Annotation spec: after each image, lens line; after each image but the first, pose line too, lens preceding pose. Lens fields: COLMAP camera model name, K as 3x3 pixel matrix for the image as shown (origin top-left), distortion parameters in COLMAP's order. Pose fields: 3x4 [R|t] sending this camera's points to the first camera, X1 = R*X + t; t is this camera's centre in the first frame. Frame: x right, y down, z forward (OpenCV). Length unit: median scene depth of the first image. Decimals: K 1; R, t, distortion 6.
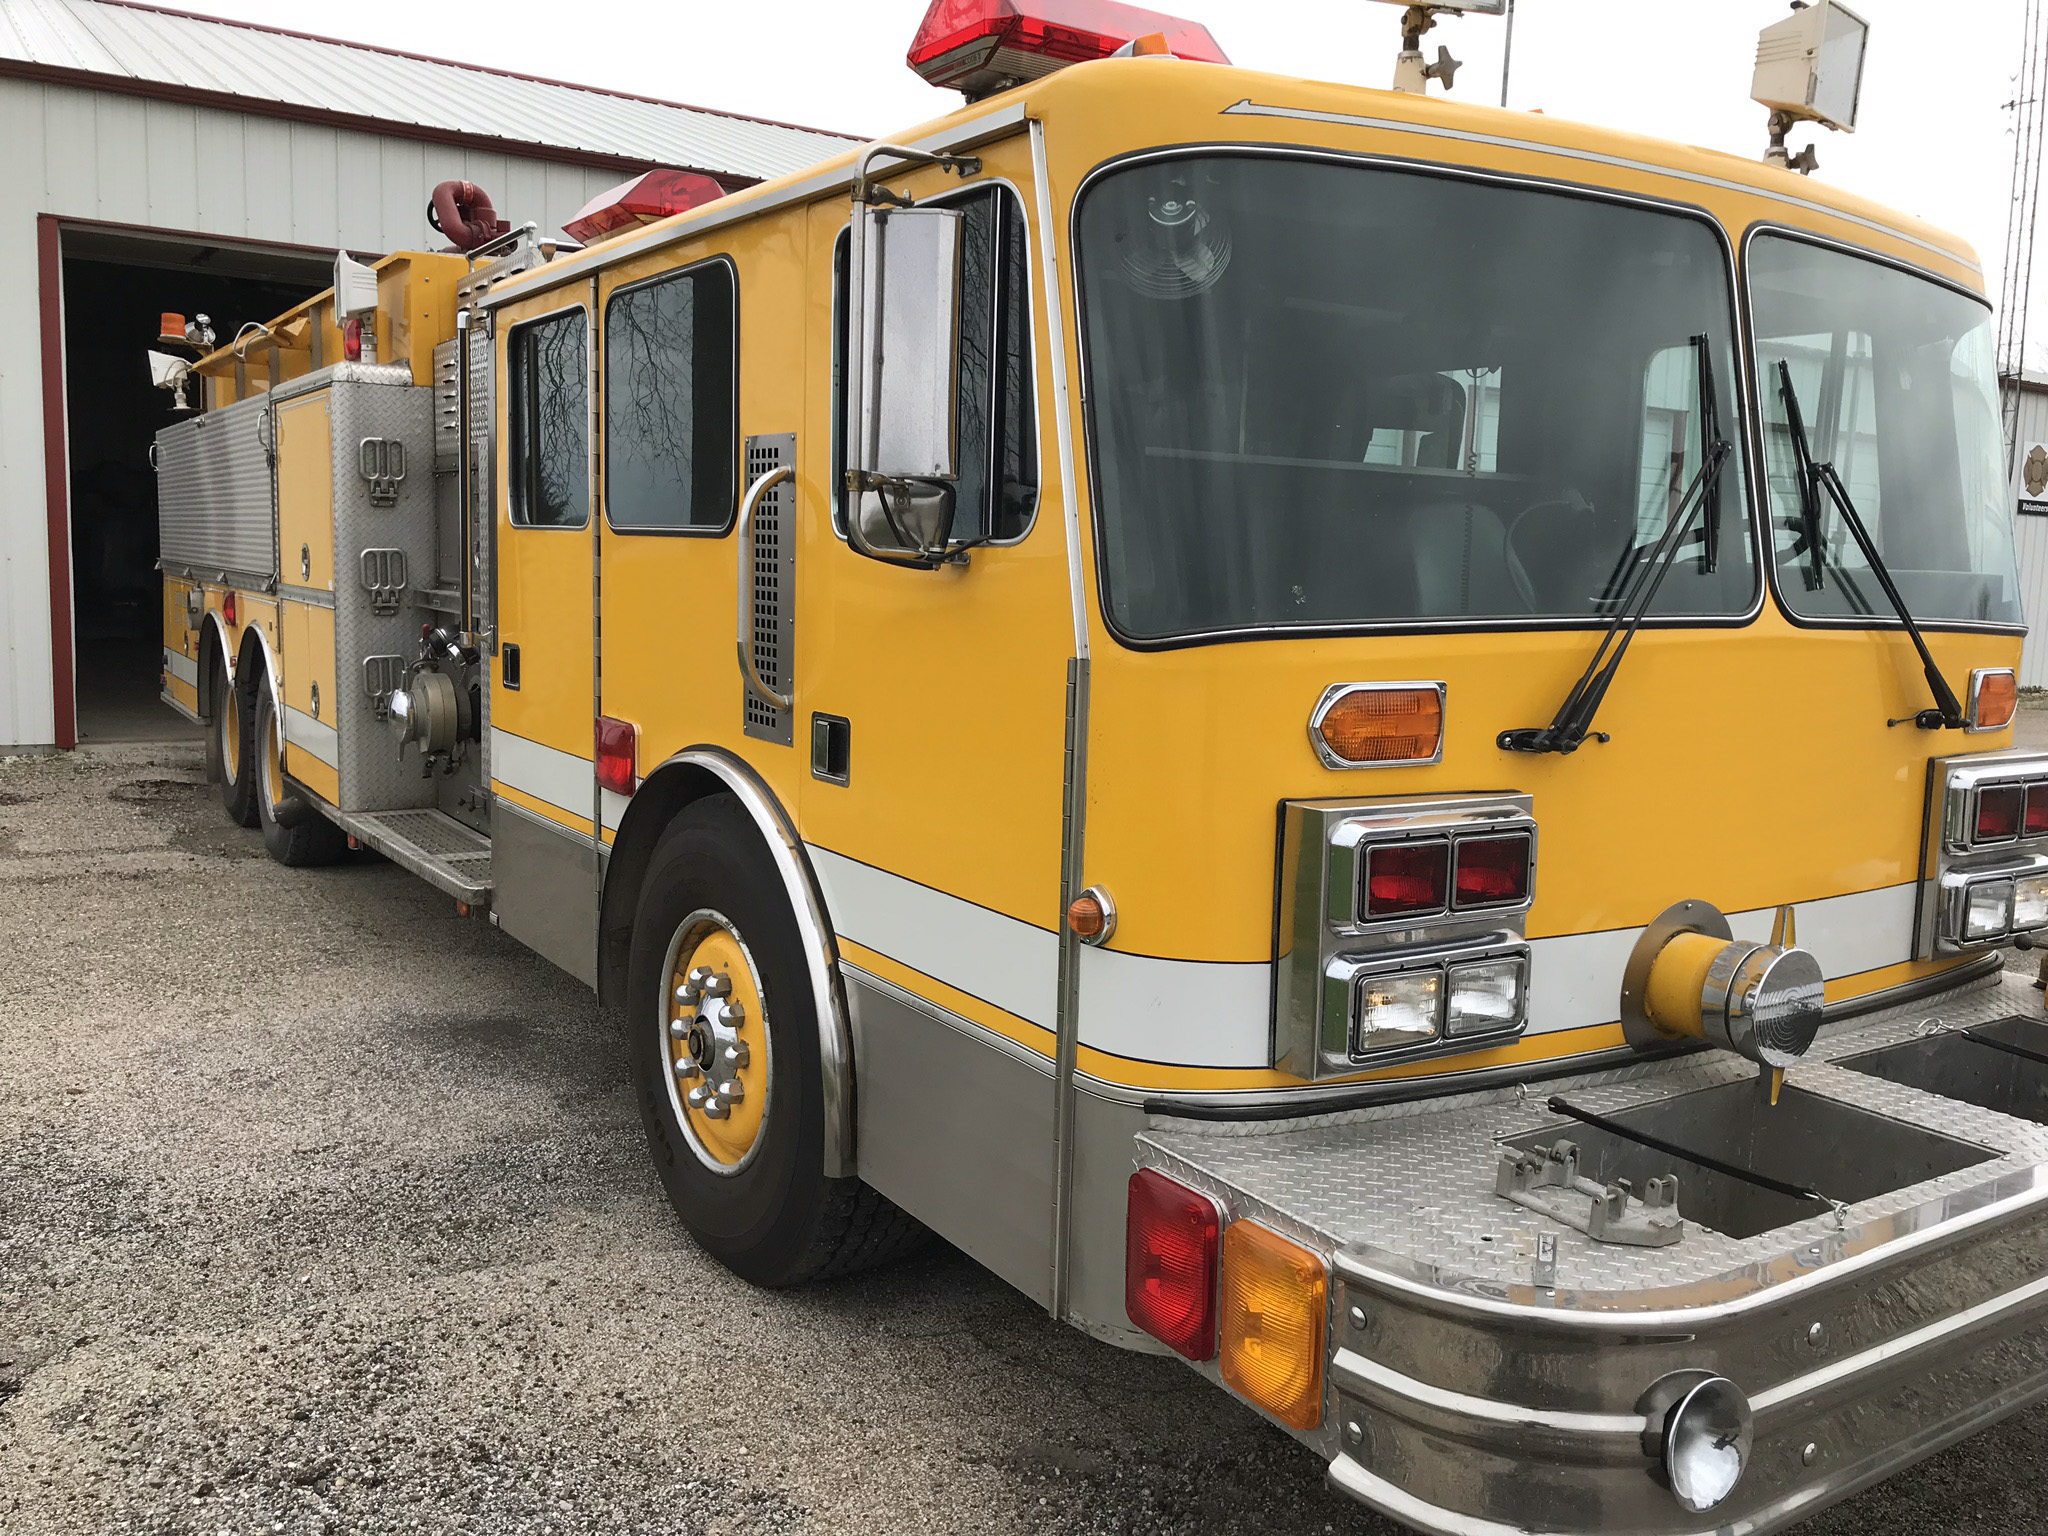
lens RADIAL K [[1685.4, 0, 1022.5], [0, 1685.4, 767.1], [0, 0, 1]] dist [0.025431, -0.031380]
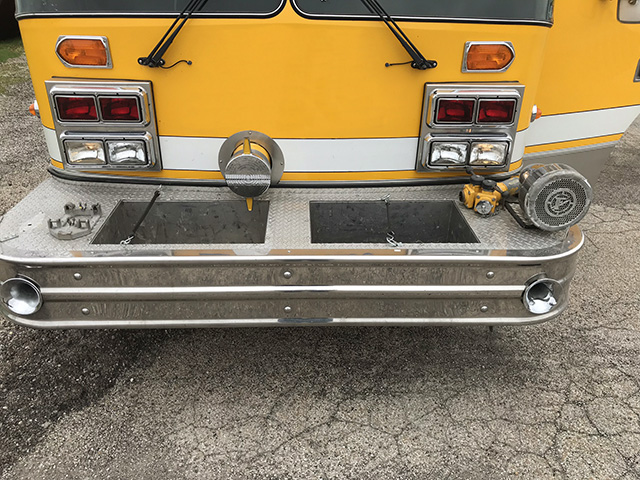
lens RADIAL K [[526.7, 0, 318.8], [0, 526.7, 238.0], [0, 0, 1]] dist [0.025431, -0.031380]
pose [[0.850654, 0.230479, -0.472512, 0.976862], [-0.053031, 0.931813, 0.359042, -0.069785], [0.523044, -0.280363, 0.804873, 0.379812]]
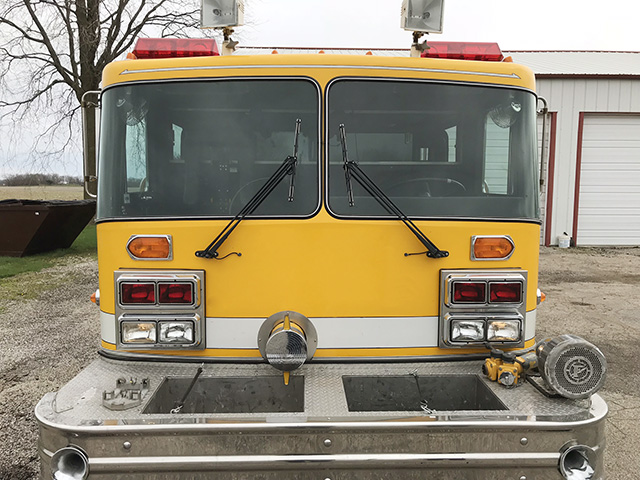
lens RADIAL K [[526.7, 0, 316.8], [0, 526.7, 237.0], [0, 0, 1]] dist [0.025431, -0.031380]
pose [[0.847311, 0.023948, -0.530556, 0.988495], [-0.042760, 0.998816, -0.023204, -0.033782], [0.529373, 0.042348, 0.847332, 0.266043]]
